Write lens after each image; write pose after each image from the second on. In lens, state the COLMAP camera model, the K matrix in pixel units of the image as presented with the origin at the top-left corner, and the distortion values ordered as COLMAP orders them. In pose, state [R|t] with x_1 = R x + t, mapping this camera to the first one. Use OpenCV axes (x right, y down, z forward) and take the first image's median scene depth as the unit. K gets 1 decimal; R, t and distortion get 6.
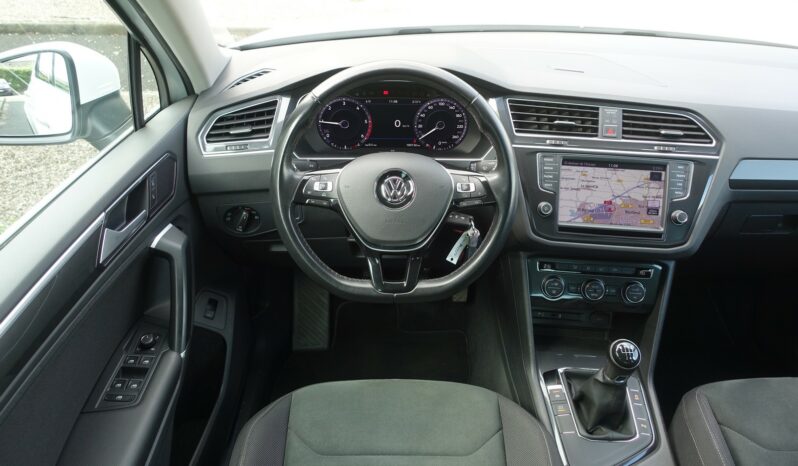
lens RADIAL K [[541.2, 0, 399.0], [0, 541.2, 233.0], [0, 0, 1]] dist [-0.008251, -0.003445]
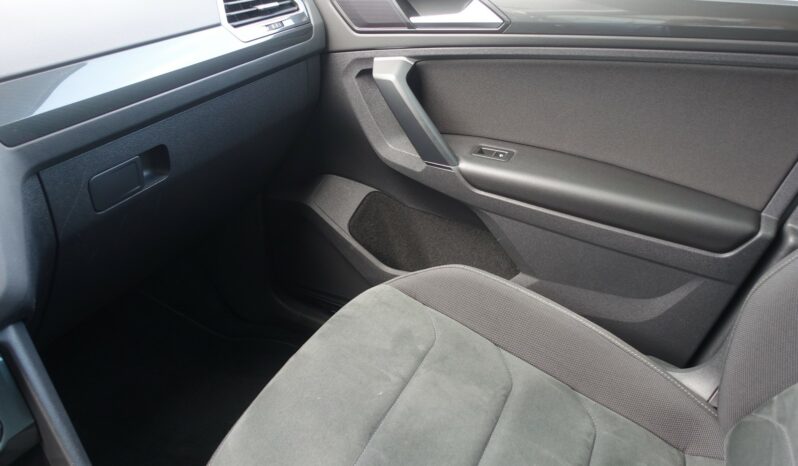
lens RADIAL K [[541.2, 0, 399.0], [0, 541.2, 233.0], [0, 0, 1]] dist [-0.008251, -0.003445]
pose [[0.467475, -0.491288, 0.734917, 0.379240], [0.508234, 0.829581, 0.231286, 0.050230], [-0.723302, 0.265389, 0.637498, 0.444586]]
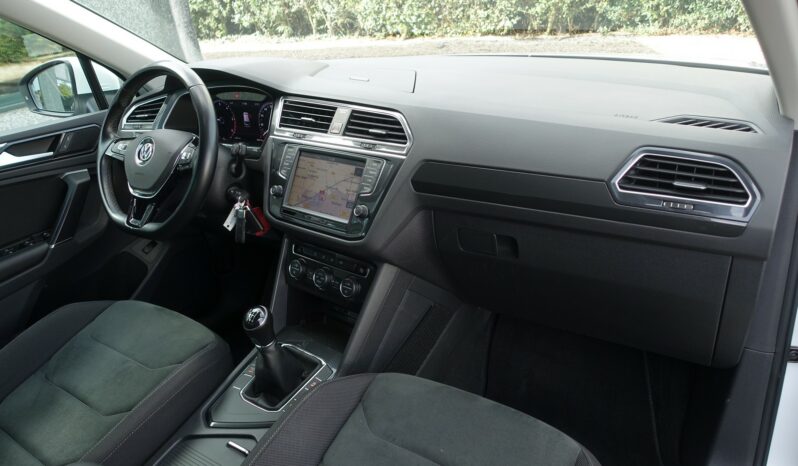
lens RADIAL K [[541.2, 0, 399.0], [0, 541.2, 233.0], [0, 0, 1]] dist [-0.008251, -0.003445]
pose [[0.826109, 0.152682, -0.542431, 1.117909], [-0.216942, 0.974572, -0.056077, 0.050427], [0.520077, 0.164002, 0.838226, 0.189352]]
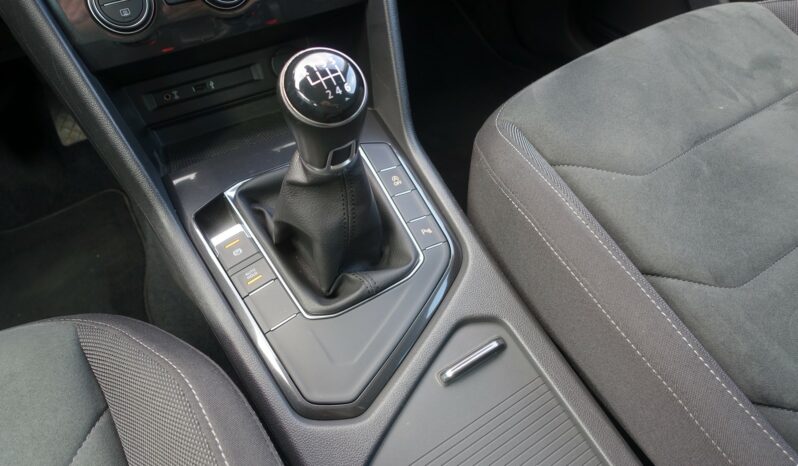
lens RADIAL K [[541.2, 0, 399.0], [0, 541.2, 233.0], [0, 0, 1]] dist [-0.008251, -0.003445]
pose [[0.847020, -0.429484, 0.313211, 0.282421], [0.309811, 0.877671, 0.365664, 0.177267], [-0.431943, -0.212689, 0.876464, 0.592241]]
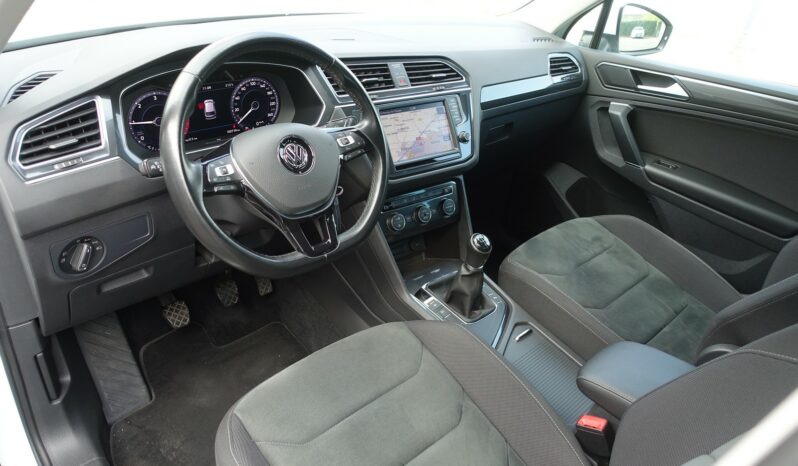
lens RADIAL K [[541.2, 0, 399.0], [0, 541.2, 233.0], [0, 0, 1]] dist [-0.008251, -0.003445]
pose [[0.739236, -0.303409, 0.601226, -0.446261], [0.321176, 0.943528, 0.081250, 0.031554], [-0.591925, 0.133036, 0.794938, 0.085192]]
